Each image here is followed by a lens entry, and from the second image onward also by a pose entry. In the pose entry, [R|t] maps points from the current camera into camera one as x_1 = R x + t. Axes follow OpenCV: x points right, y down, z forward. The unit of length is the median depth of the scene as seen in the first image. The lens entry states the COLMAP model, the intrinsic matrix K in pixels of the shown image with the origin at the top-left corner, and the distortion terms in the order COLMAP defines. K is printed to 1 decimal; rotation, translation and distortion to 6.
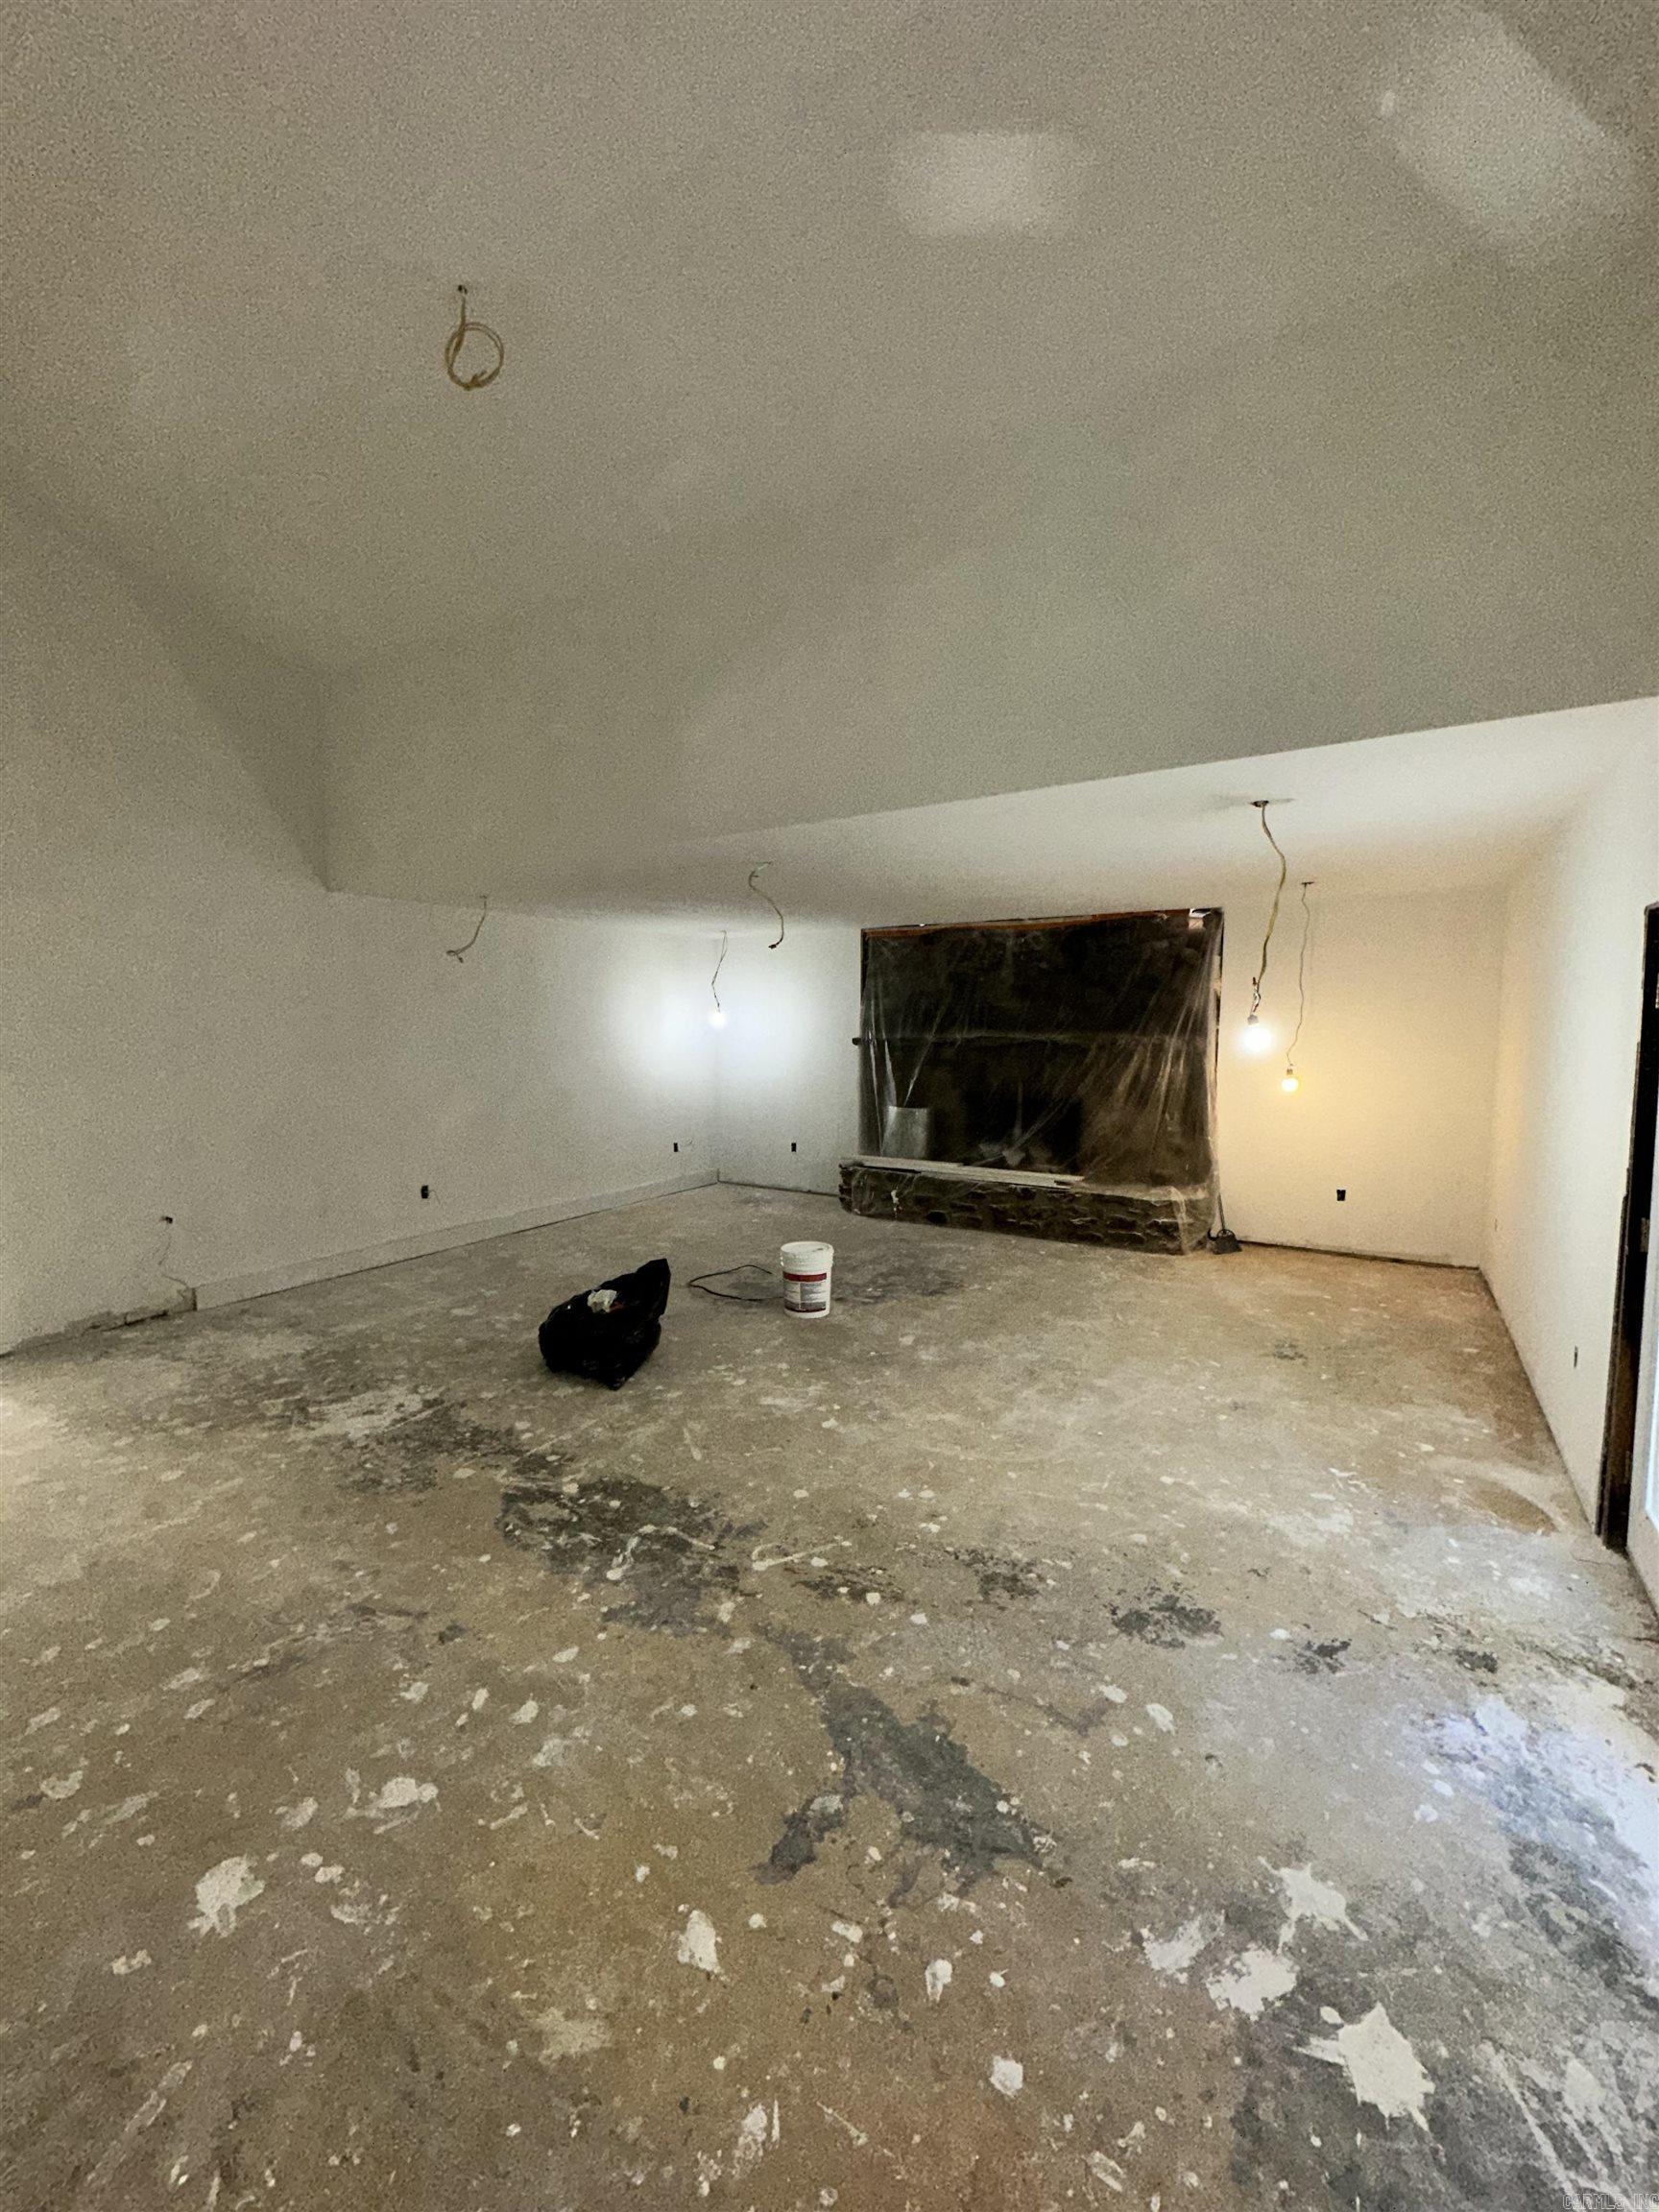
lens RADIAL K [[880.8, 0, 835.0], [0, 880.8, 1106.8], [0, 0, 1]] dist [-0.000738, -0.000012]
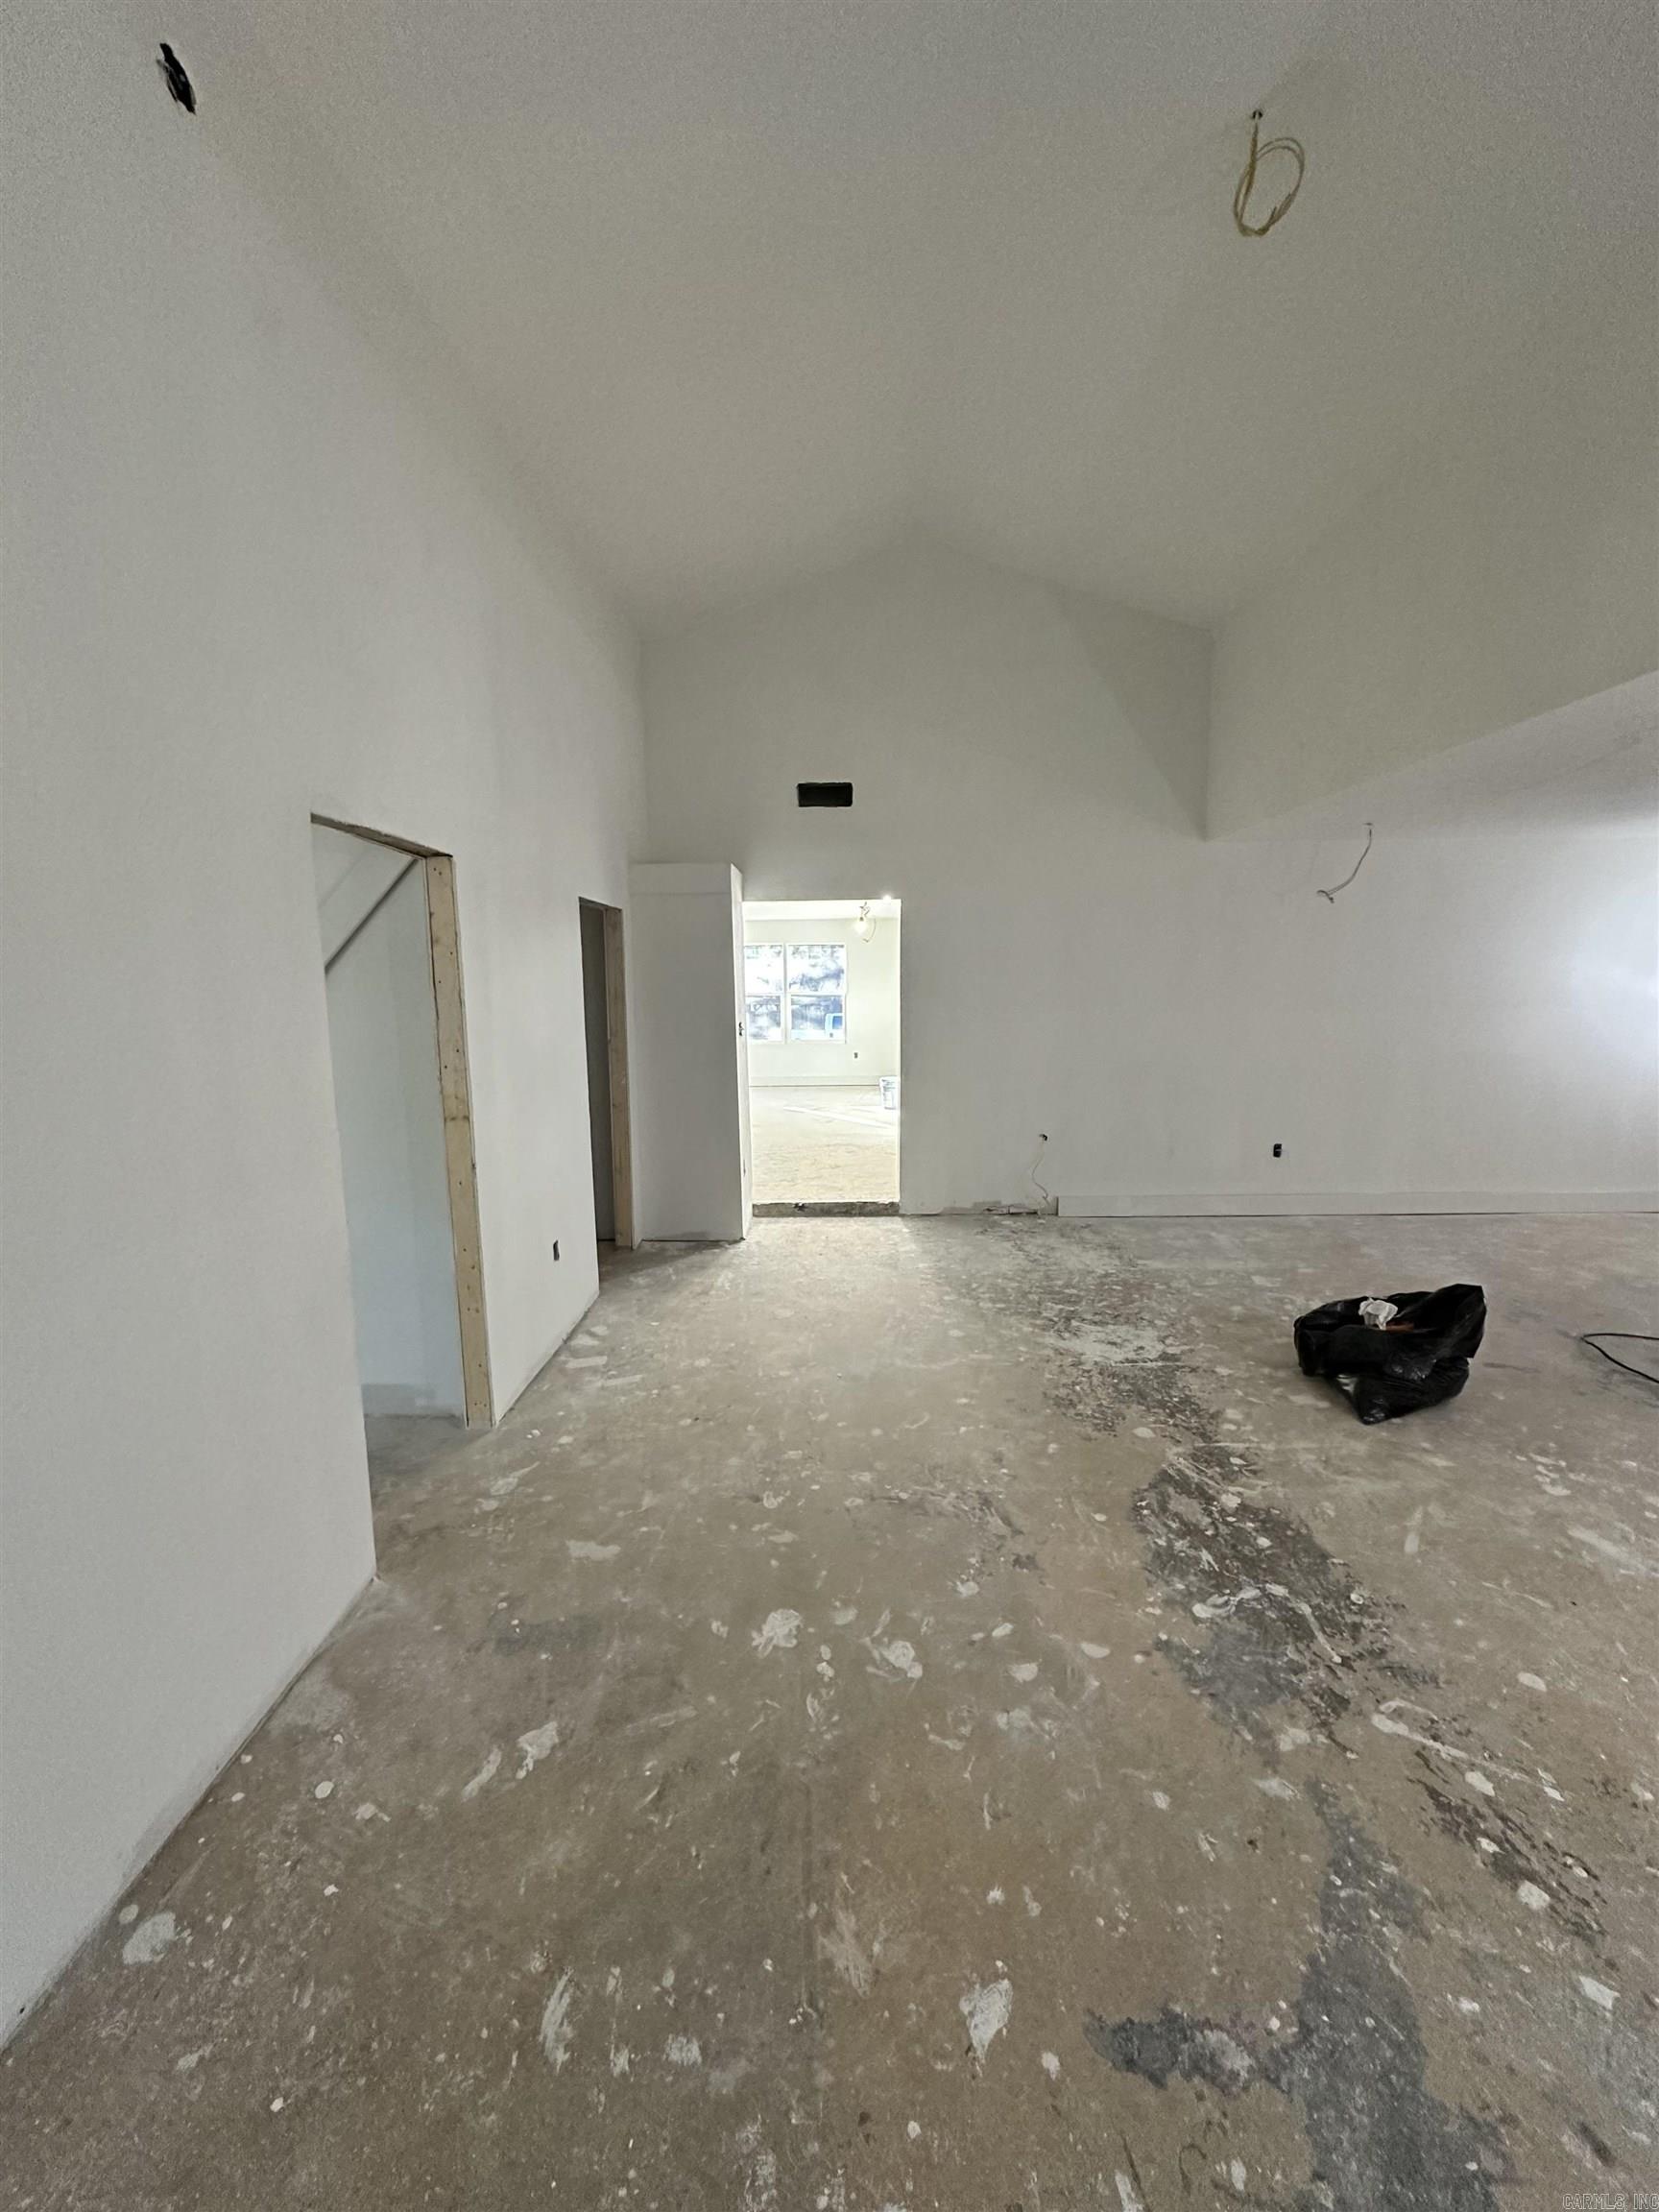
lens RADIAL K [[880.8, 0, 824.2], [0, 880.8, 1105.0], [0, 0, 1]] dist [-0.000738, -0.000012]
pose [[0.498940, 0.116386, -0.858786, 0.244415], [-0.070102, 0.993114, 0.093862, -0.016950], [0.863797, 0.013371, 0.503663, 0.233357]]
